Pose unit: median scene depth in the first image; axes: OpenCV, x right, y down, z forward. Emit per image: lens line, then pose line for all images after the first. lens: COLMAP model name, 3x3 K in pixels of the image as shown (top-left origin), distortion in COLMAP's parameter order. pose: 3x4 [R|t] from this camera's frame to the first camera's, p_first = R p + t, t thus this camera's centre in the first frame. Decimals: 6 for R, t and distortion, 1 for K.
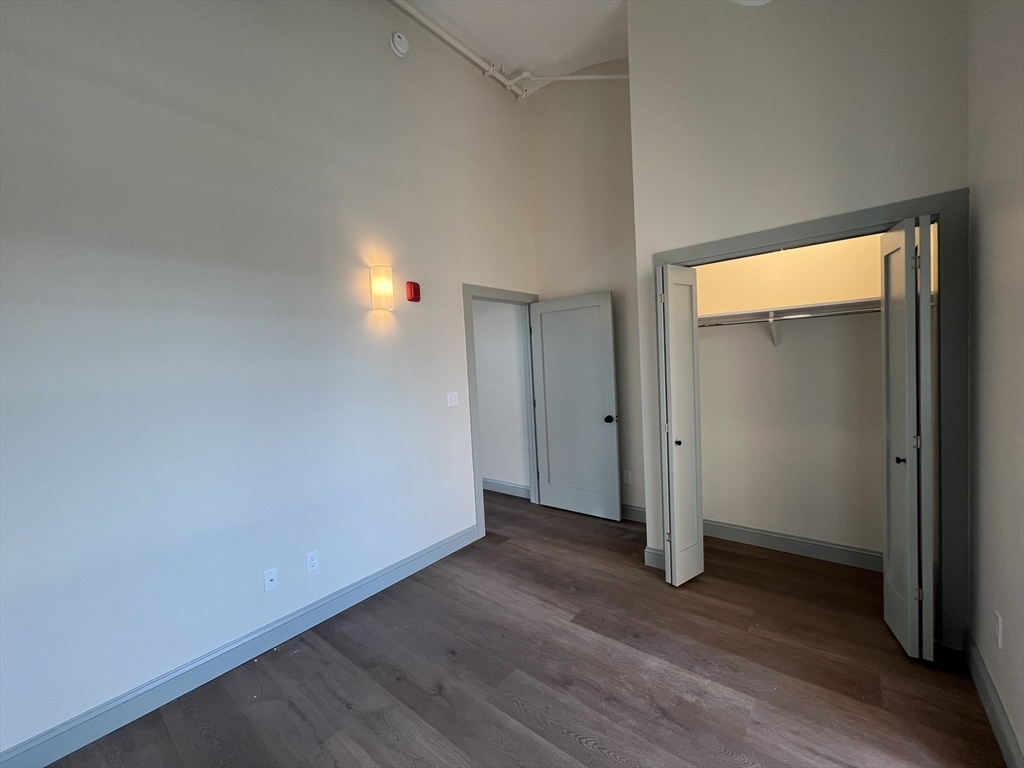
lens RADIAL K [[410.9, 0, 511.1], [0, 410.9, 381.6], [0, 0, 1]] dist [-0.000667, 0.000064]
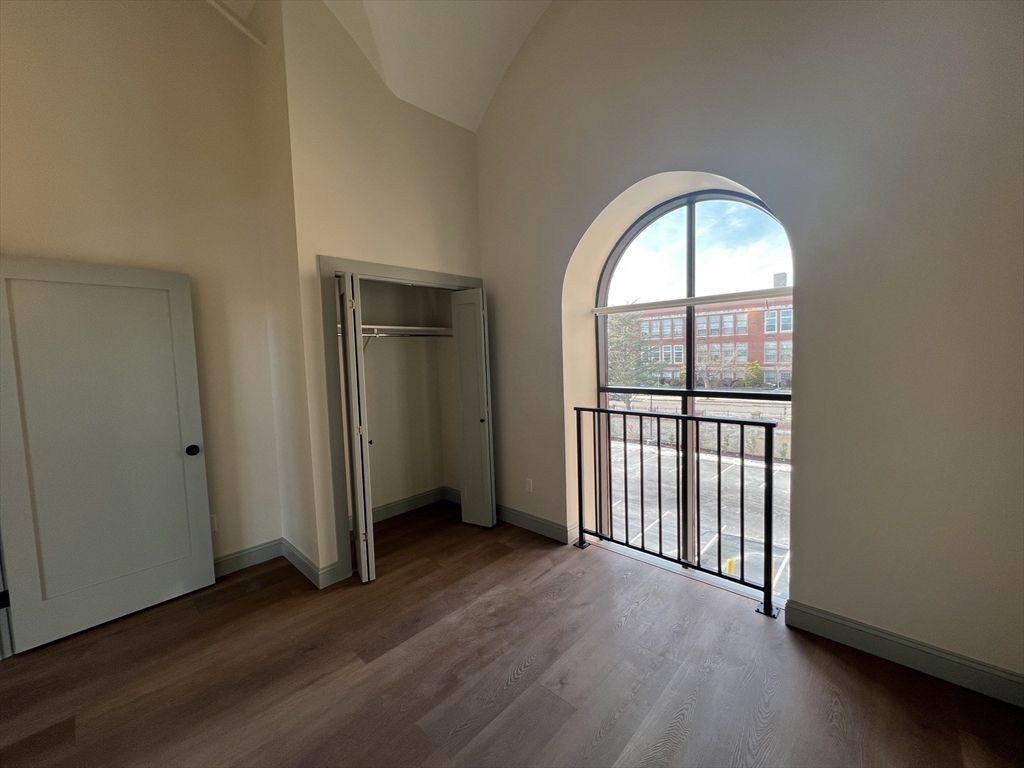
lens RADIAL K [[410.9, 0, 511.1], [0, 410.9, 381.6], [0, 0, 1]] dist [-0.000667, 0.000064]
pose [[0.073776, -0.015110, 0.997160, -0.721597], [0.077049, 0.996983, 0.009406, 0.012482], [-0.994294, 0.076136, 0.074717, 0.628635]]
